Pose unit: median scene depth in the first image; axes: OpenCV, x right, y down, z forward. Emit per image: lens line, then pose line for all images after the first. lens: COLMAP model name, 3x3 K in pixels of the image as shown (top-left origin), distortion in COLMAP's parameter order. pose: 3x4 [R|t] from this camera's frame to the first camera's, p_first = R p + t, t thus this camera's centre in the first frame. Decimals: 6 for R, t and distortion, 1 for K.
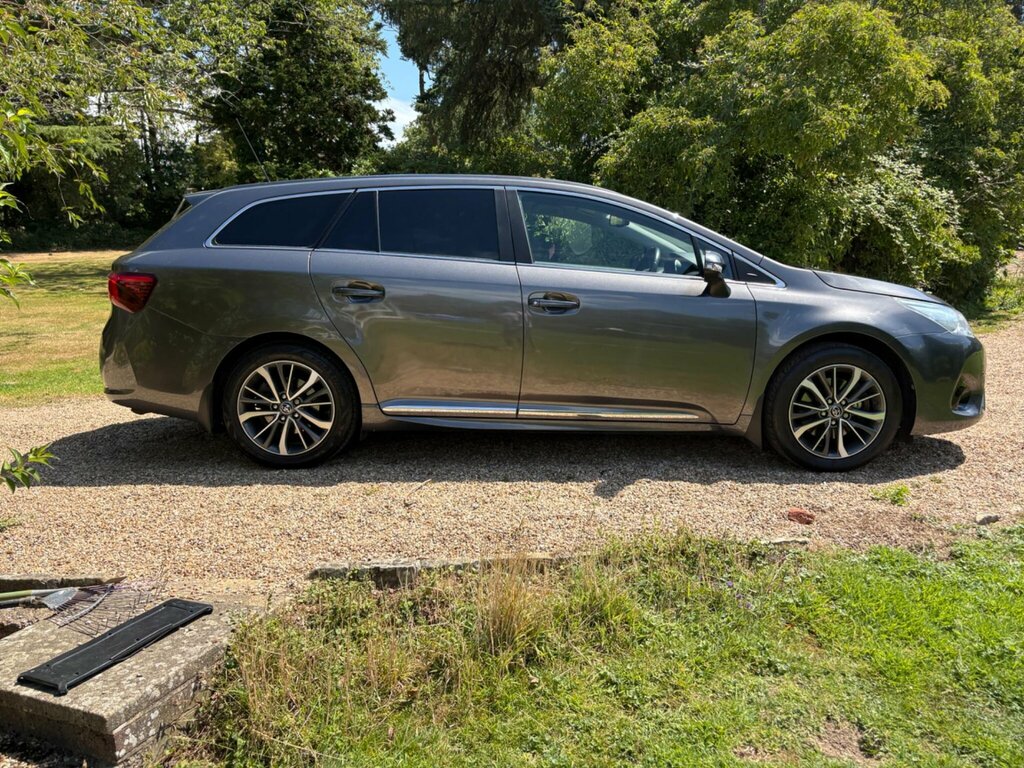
lens RADIAL K [[772.6, 0, 514.9], [0, 772.6, 388.6], [0, 0, 1]] dist [0.043230, -0.037937]
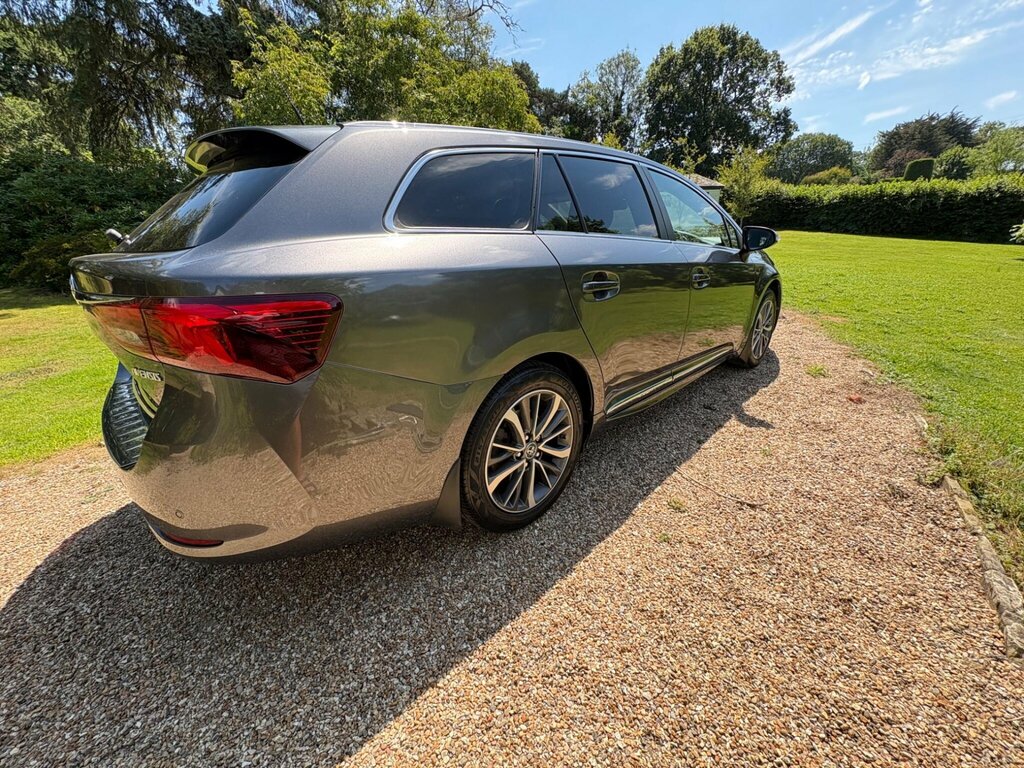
lens RADIAL K [[406.7, 0, 513.0], [0, 406.7, 384.5], [0, 0, 1]] dist [0.000781, -0.000283]
pose [[0.717318, -0.261410, 0.645848, -0.544060], [0.152503, 0.963379, 0.220554, -0.127409], [-0.679852, -0.059713, 0.730915, 0.719279]]
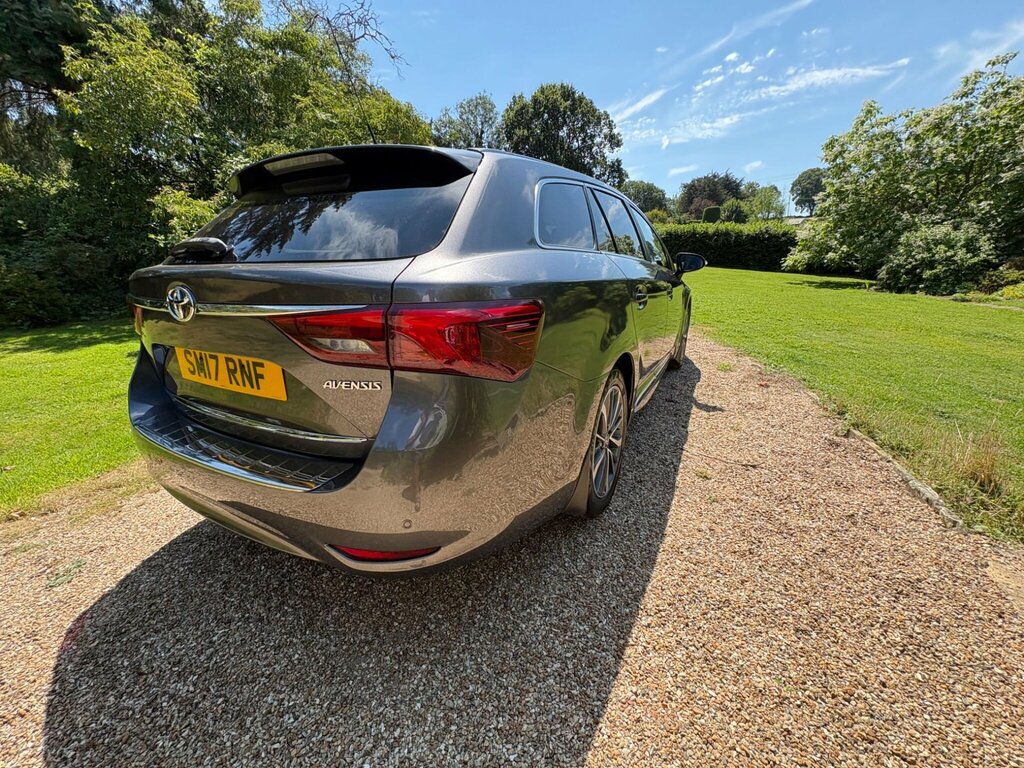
lens RADIAL K [[406.7, 0, 512.6], [0, 406.7, 384.6], [0, 0, 1]] dist [0.000781, -0.000283]
pose [[0.472828, -0.269321, 0.838988, -0.702035], [0.170171, 0.962131, 0.212947, -0.148583], [-0.864567, 0.042085, 0.500753, 0.855166]]
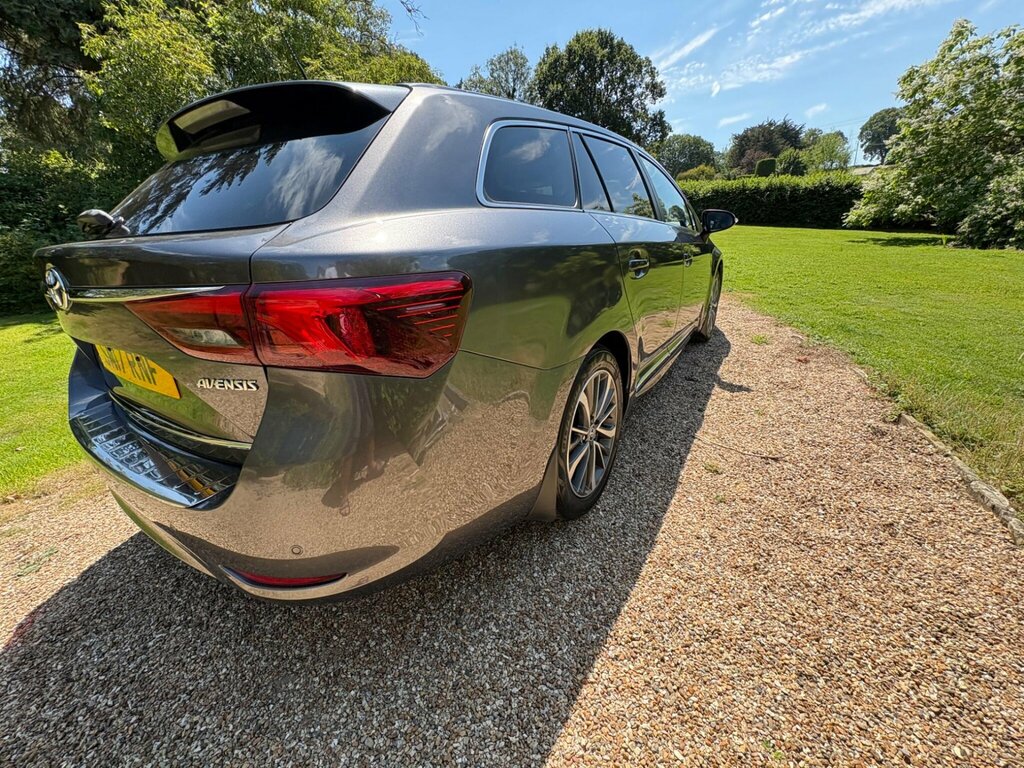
lens RADIAL K [[406.7, 0, 512.2], [0, 406.7, 384.5], [0, 0, 1]] dist [0.000781, -0.000283]
pose [[0.544129, -0.329490, 0.771596, -0.621480], [0.196908, 0.944124, 0.264304, -0.137888], [-0.815568, 0.008118, 0.578604, 0.828590]]
